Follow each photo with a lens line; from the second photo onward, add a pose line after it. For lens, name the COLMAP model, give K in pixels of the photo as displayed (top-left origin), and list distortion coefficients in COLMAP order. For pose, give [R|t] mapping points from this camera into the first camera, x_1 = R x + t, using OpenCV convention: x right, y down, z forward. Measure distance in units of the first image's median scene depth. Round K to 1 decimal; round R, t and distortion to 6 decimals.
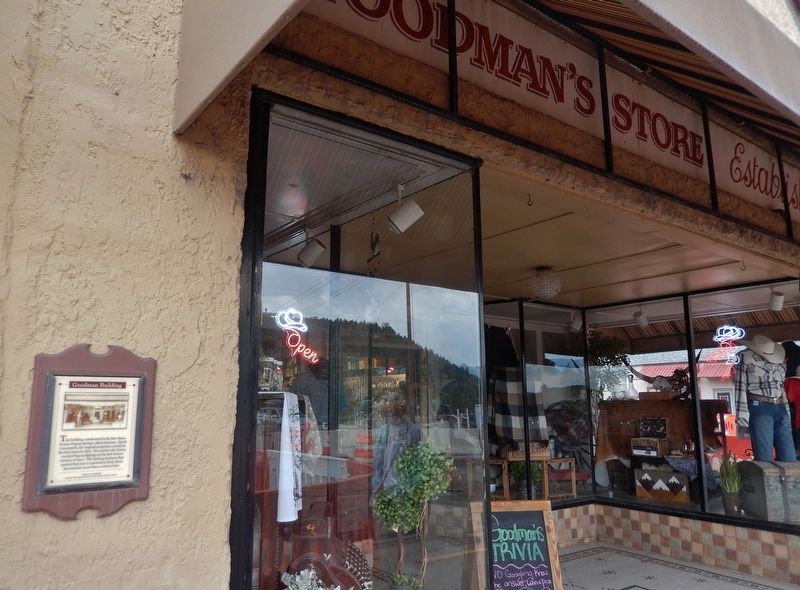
lens RADIAL K [[621.0, 0, 380.0], [0, 621.0, 292.6], [0, 0, 1]] dist [-0.025380, 0.000393]
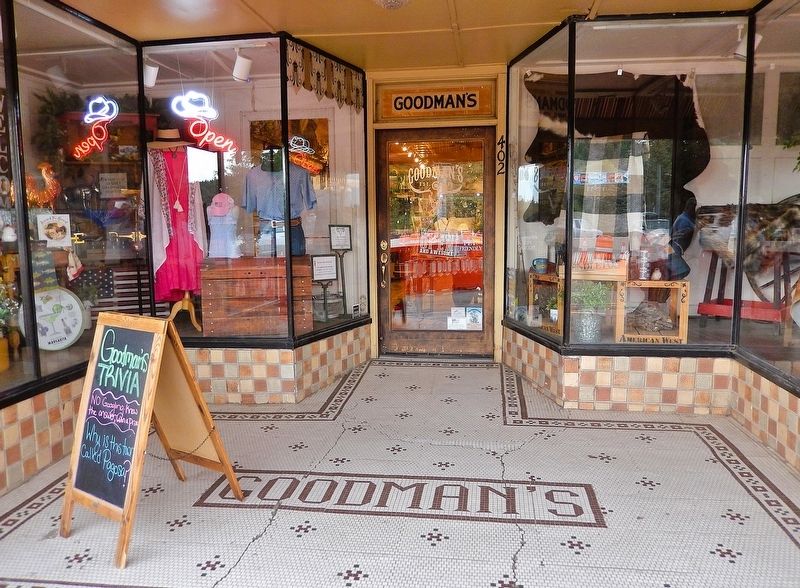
lens RADIAL K [[621.0, 0, 380.0], [0, 621.0, 291.6], [0, 0, 1]] dist [-0.025380, 0.000393]
pose [[0.723245, 0.075258, -0.686478, 0.678031], [0.131079, 0.961014, 0.243454, 0.119826], [0.678037, -0.266060, 0.685185, 0.504165]]
